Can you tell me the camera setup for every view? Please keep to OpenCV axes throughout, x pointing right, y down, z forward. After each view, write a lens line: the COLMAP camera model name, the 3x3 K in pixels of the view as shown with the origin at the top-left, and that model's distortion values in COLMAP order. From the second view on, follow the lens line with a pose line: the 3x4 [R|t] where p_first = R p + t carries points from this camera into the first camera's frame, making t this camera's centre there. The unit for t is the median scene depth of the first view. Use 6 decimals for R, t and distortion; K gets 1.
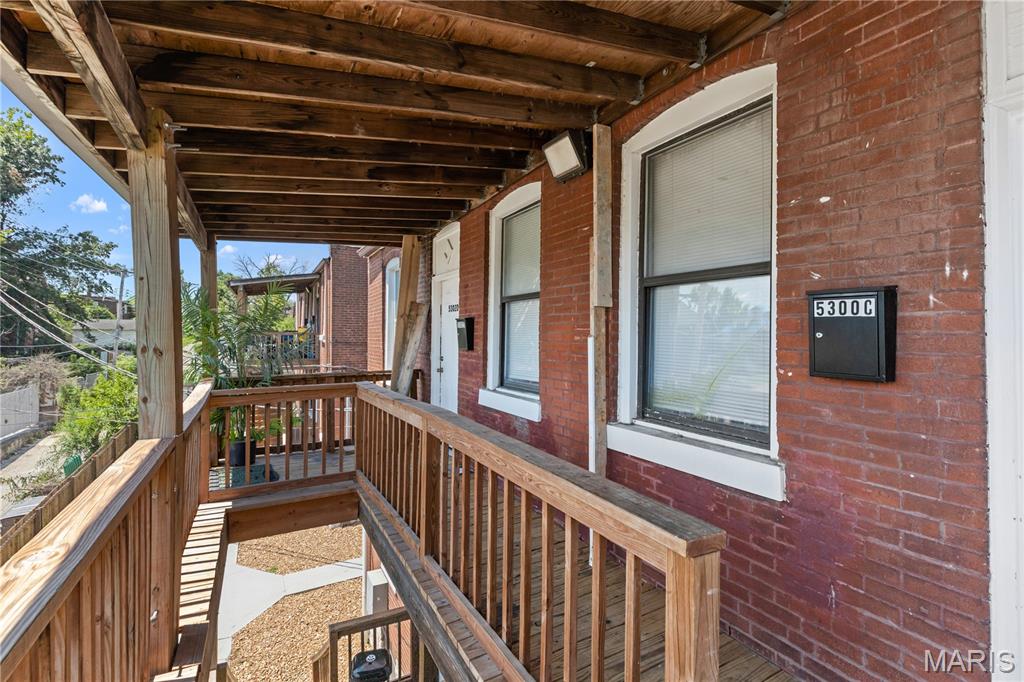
lens RADIAL K [[471.1, 0, 509.0], [0, 471.1, 329.5], [0, 0, 1]] dist [-0.000973, -0.000119]
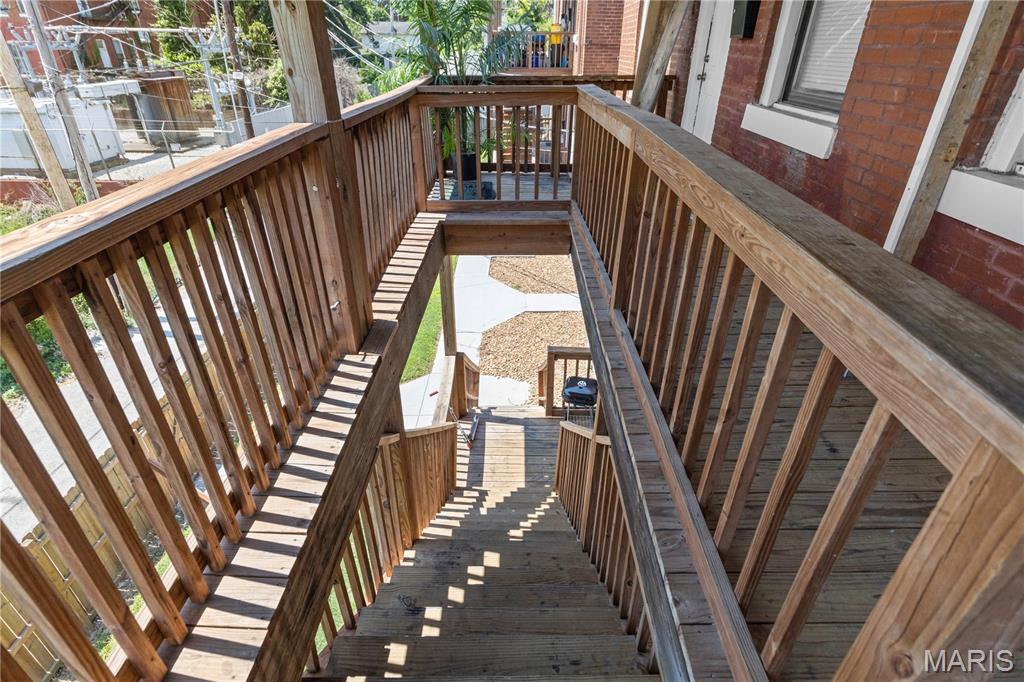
lens RADIAL K [[524.8, 0, 512.0], [0, 524.8, 341.0], [0, 0, 1]] dist [0.001551, 0.000488]
pose [[0.877781, 0.243713, -0.412438, 0.039005], [-0.001730, 0.862534, 0.505996, 0.043926], [0.479059, -0.443440, 0.757538, 0.132479]]
